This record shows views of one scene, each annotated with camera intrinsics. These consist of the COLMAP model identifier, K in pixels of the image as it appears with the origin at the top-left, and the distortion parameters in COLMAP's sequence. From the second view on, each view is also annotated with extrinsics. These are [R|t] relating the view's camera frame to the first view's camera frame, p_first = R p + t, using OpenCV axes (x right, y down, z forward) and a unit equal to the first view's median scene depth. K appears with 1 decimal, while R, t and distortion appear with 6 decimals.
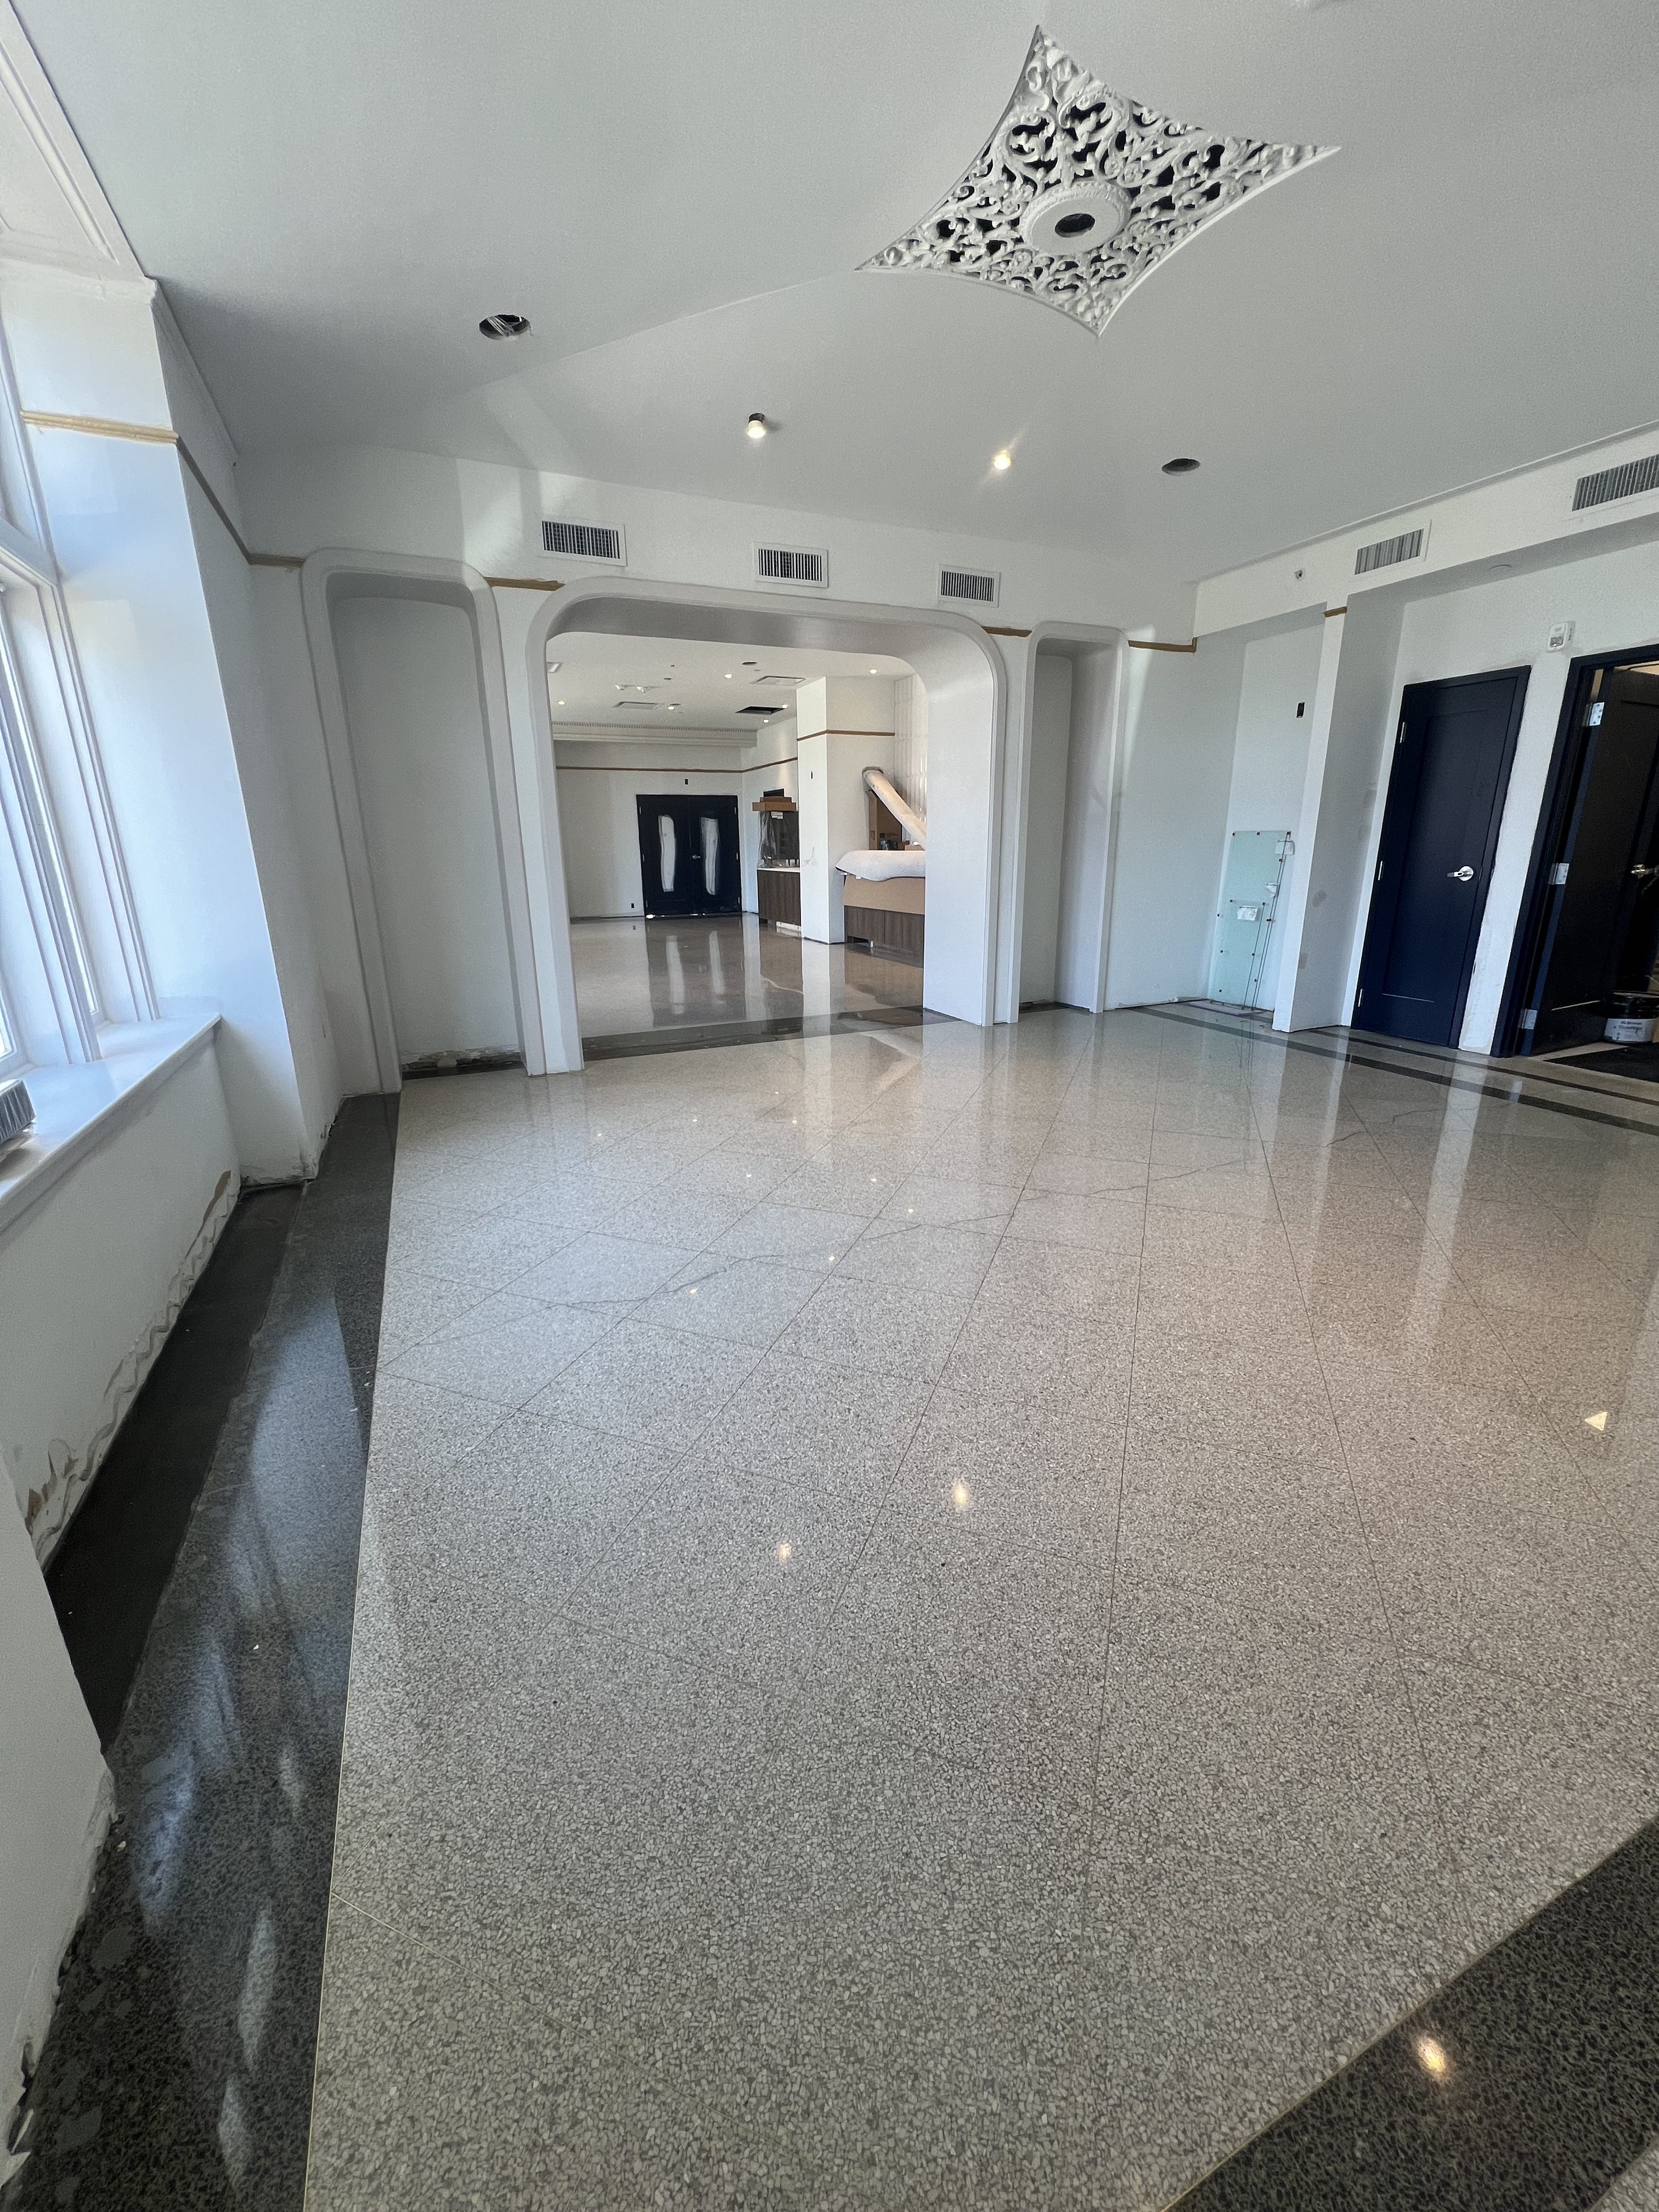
lens RADIAL K [[885.7, 0, 841.6], [0, 885.7, 1106.5], [0, 0, 1]] dist [0.000910, -0.000111]
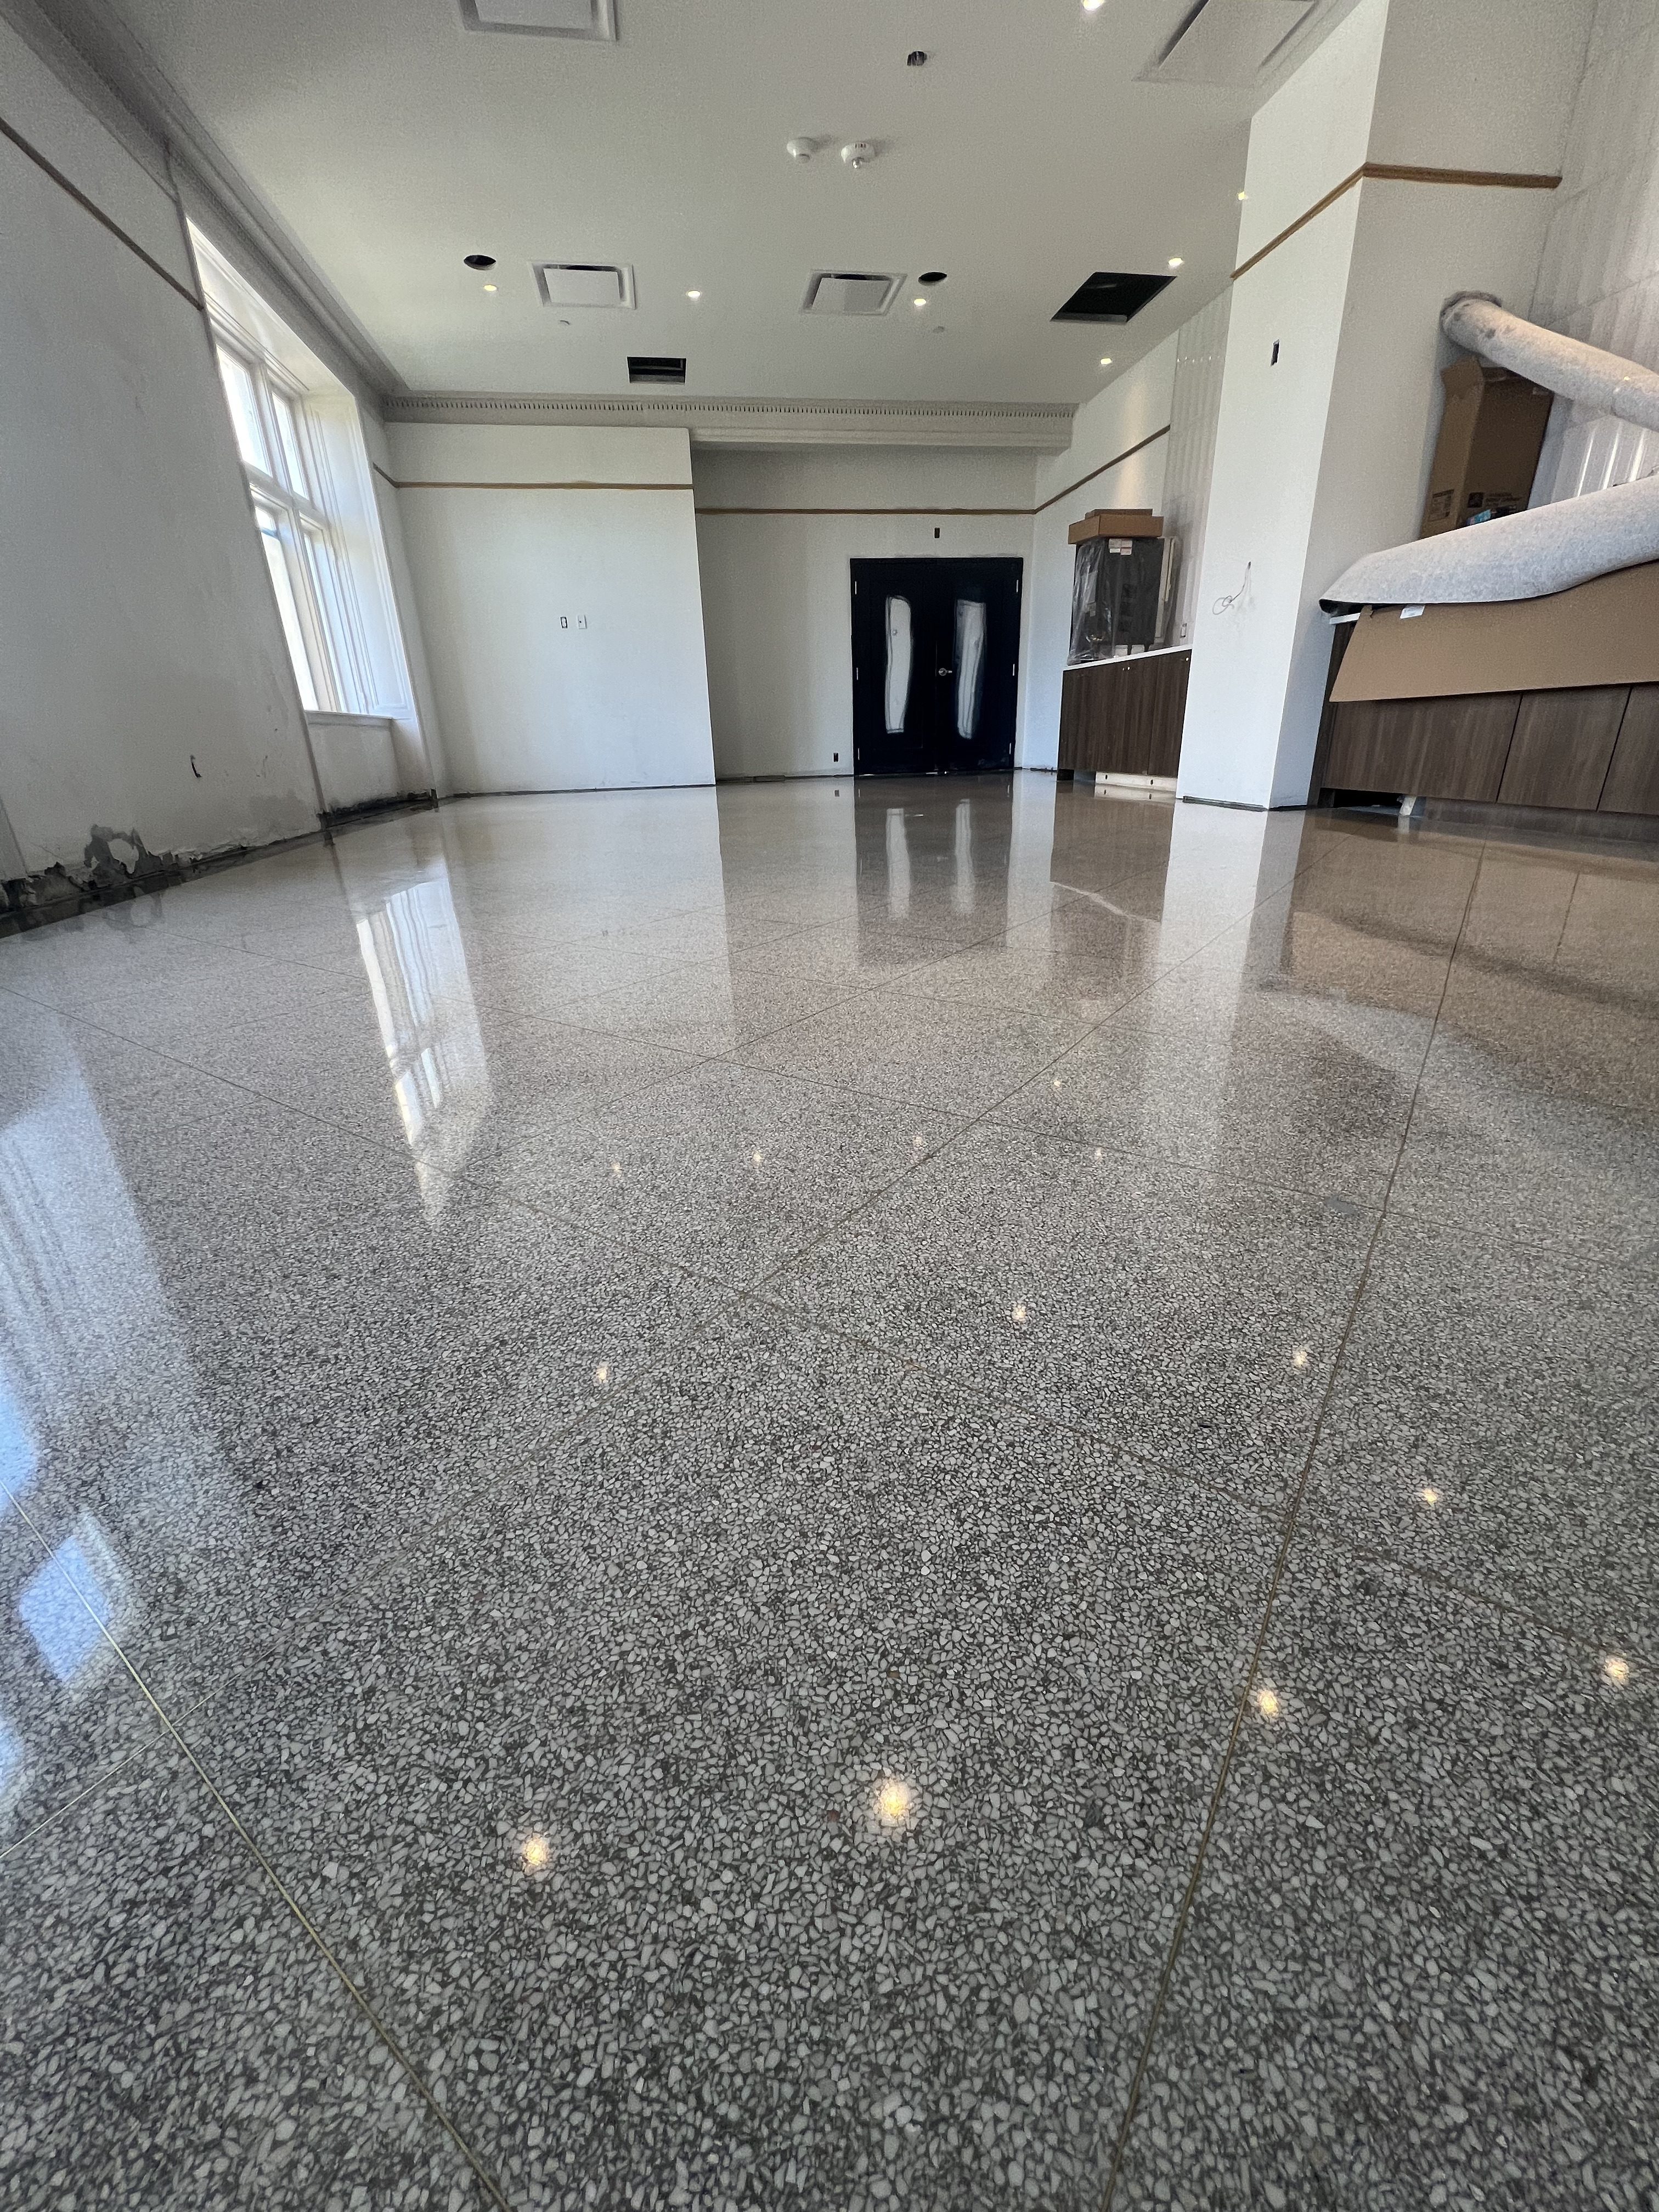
lens RADIAL K [[885.7, 0, 827.8], [0, 885.7, 1115.9], [0, 0, 1]] dist [0.000910, -0.000111]
pose [[0.965556, 0.079580, -0.247726, -0.073644], [-0.048795, 0.990570, 0.128028, -0.063722], [0.255579, -0.111530, 0.960334, 0.401425]]
